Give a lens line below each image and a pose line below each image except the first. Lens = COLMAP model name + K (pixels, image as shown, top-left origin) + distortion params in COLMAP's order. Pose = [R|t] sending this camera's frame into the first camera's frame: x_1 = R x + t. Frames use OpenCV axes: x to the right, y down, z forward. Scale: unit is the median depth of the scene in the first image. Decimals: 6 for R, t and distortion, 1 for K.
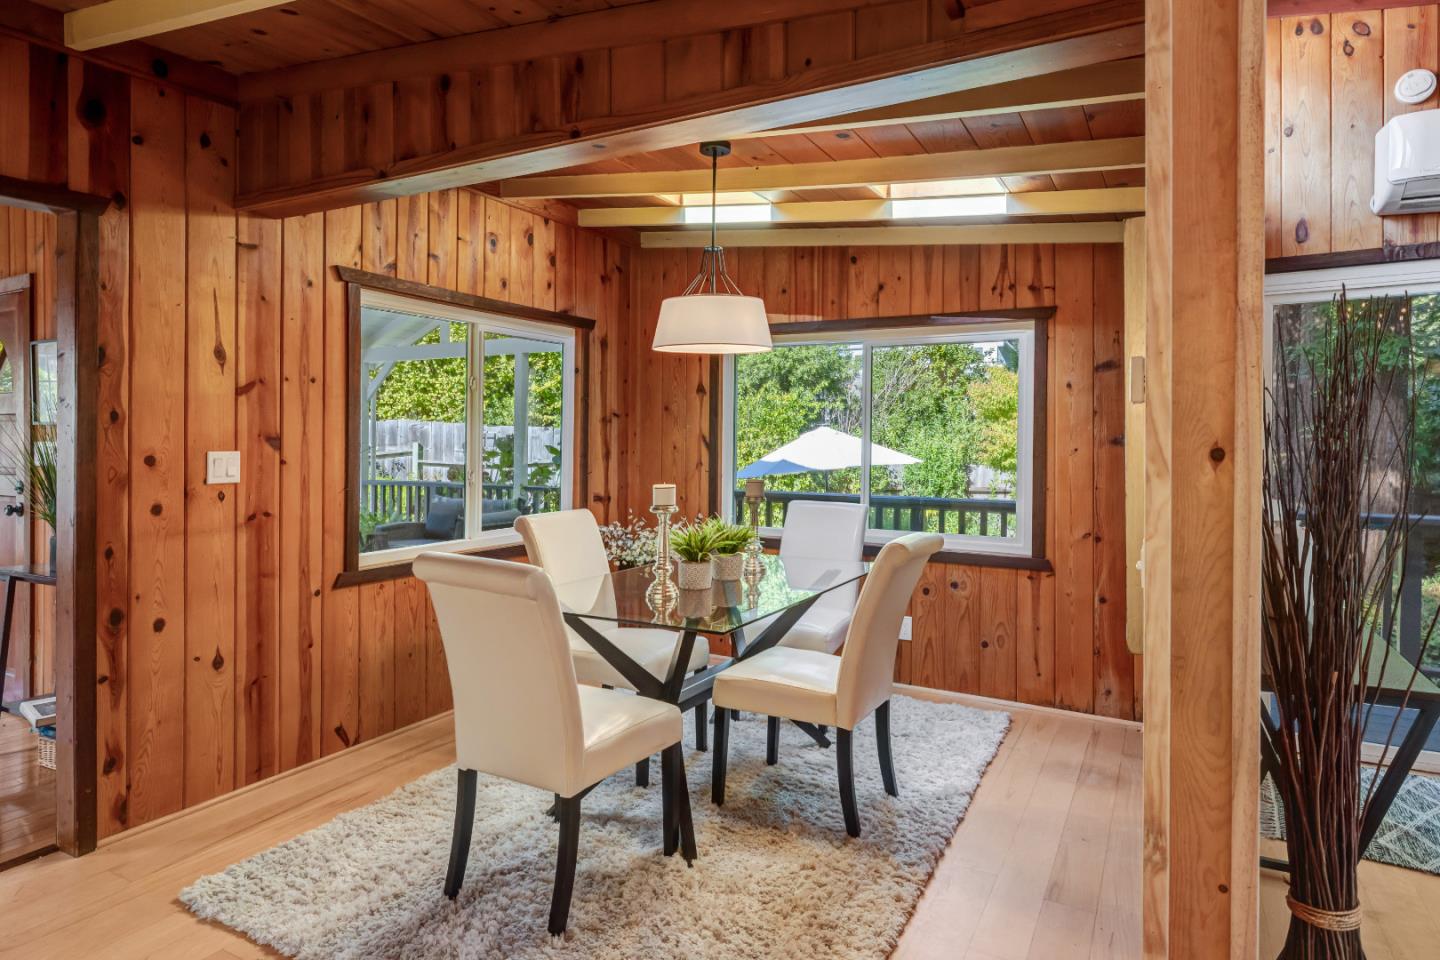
lens RADIAL K [[821.7, 0, 713.7], [0, 821.7, 446.1], [0, 0, 1]] dist [0.004902, 0.002771]
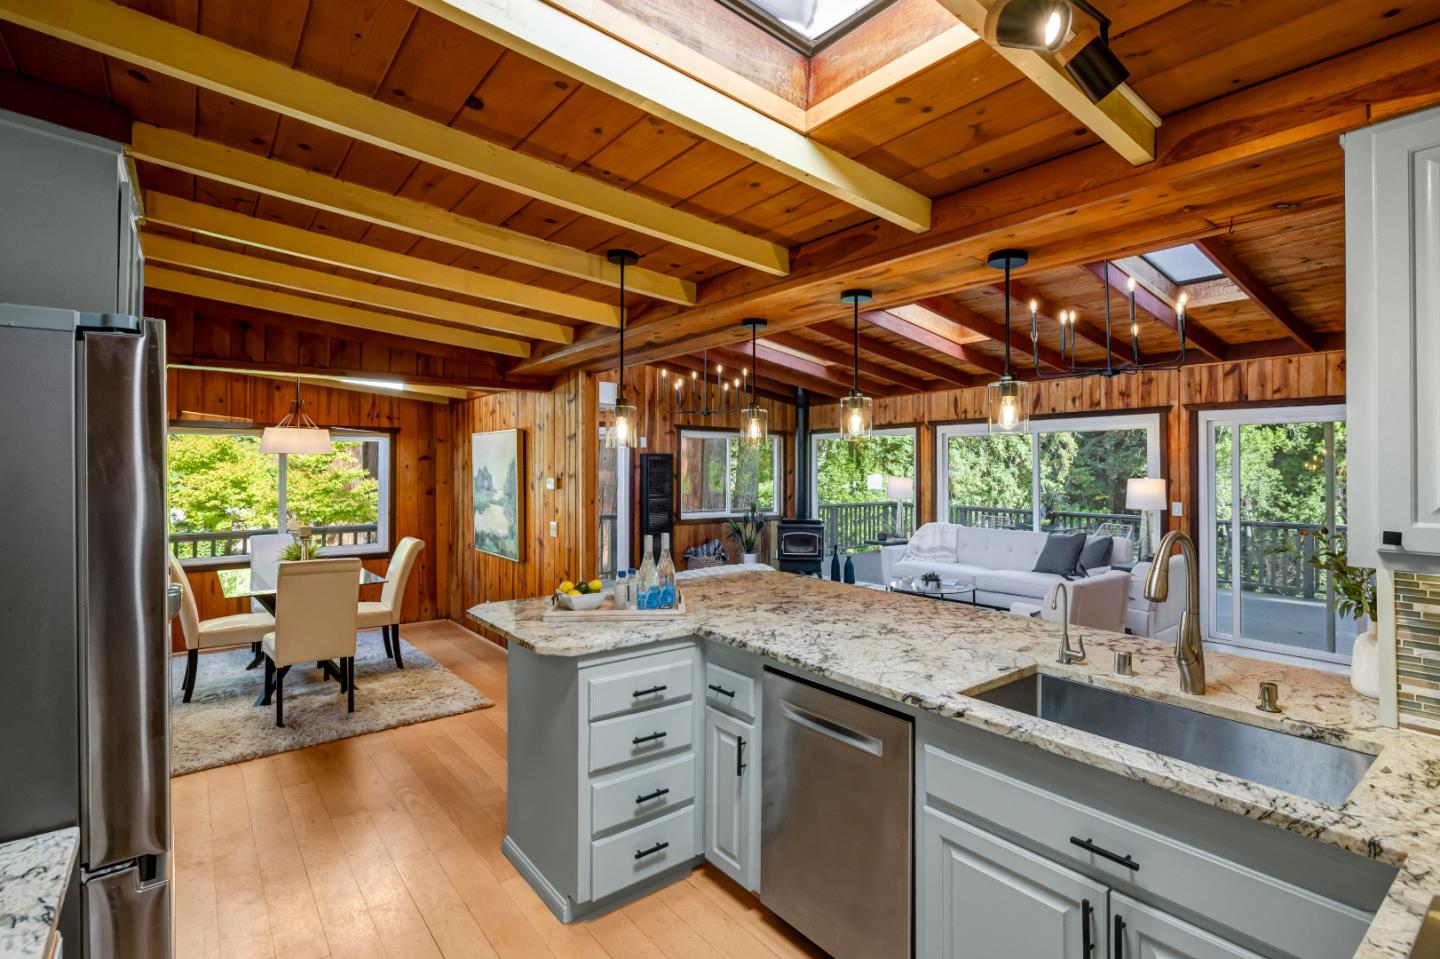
lens RADIAL K [[681.7, 0, 707.4], [0, 681.7, 470.7], [0, 0, 1]] dist [0.009987, 0.000004]
pose [[0.411693, -0.008162, 0.911286, -0.840208], [0.019776, 0.999804, 0.000020, -0.048228], [-0.911108, 0.018013, 0.411774, -0.408918]]
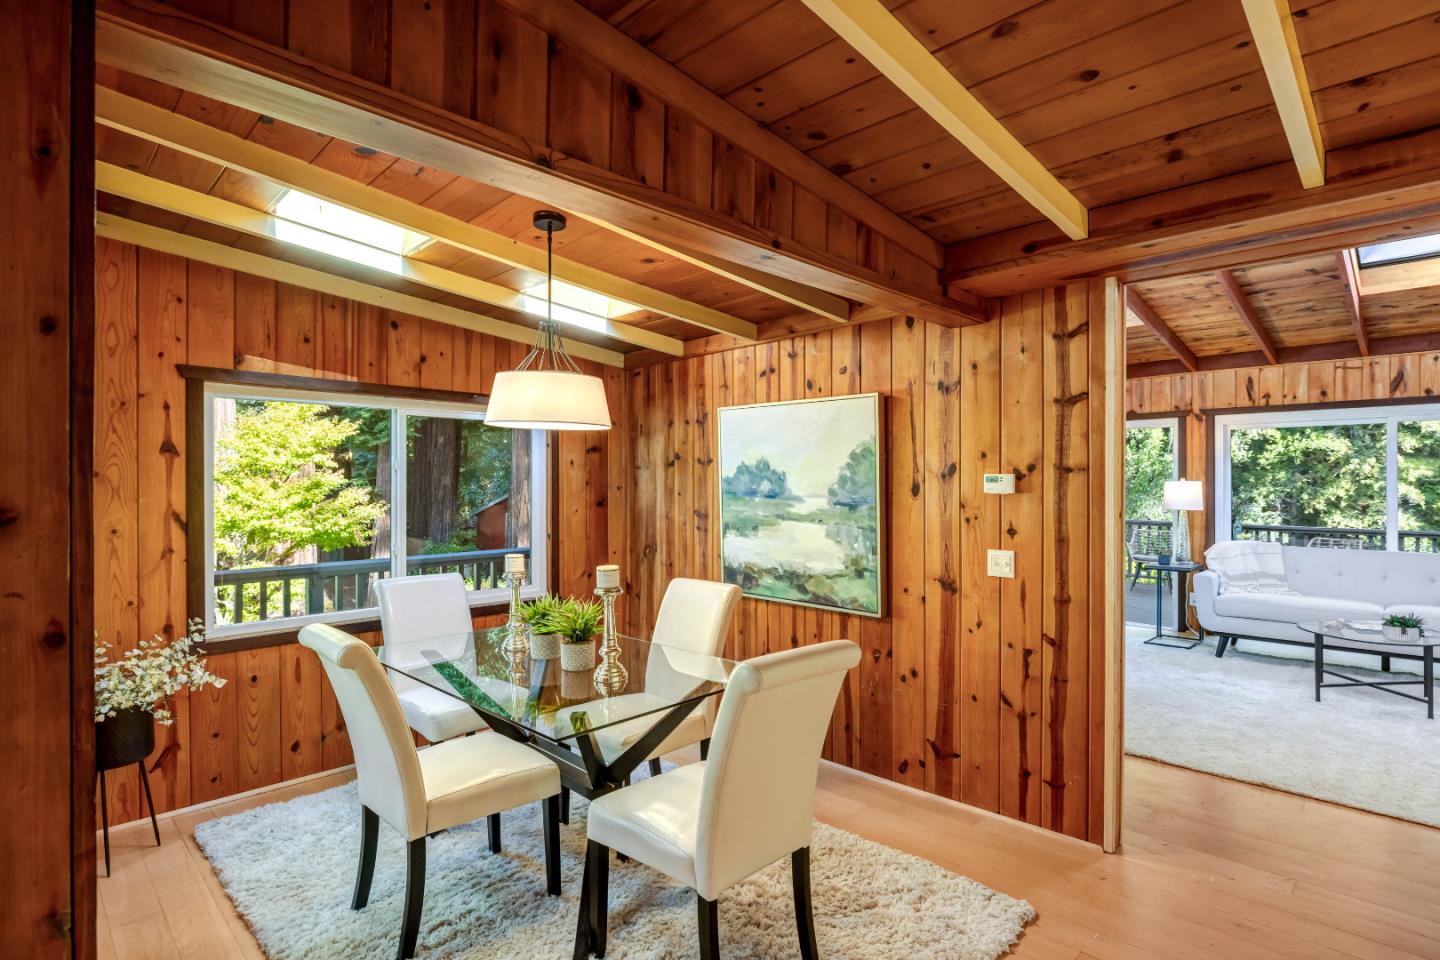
lens RADIAL K [[715.7, 0, 716.1], [0, 715.7, 488.3], [0, 0, 1]] dist [0.006687, -0.000055]
pose [[0.282975, -0.013813, 0.959028, -0.616083], [0.020642, 0.999752, 0.008309, -0.037371], [-0.958905, 0.017445, 0.283190, 0.455544]]
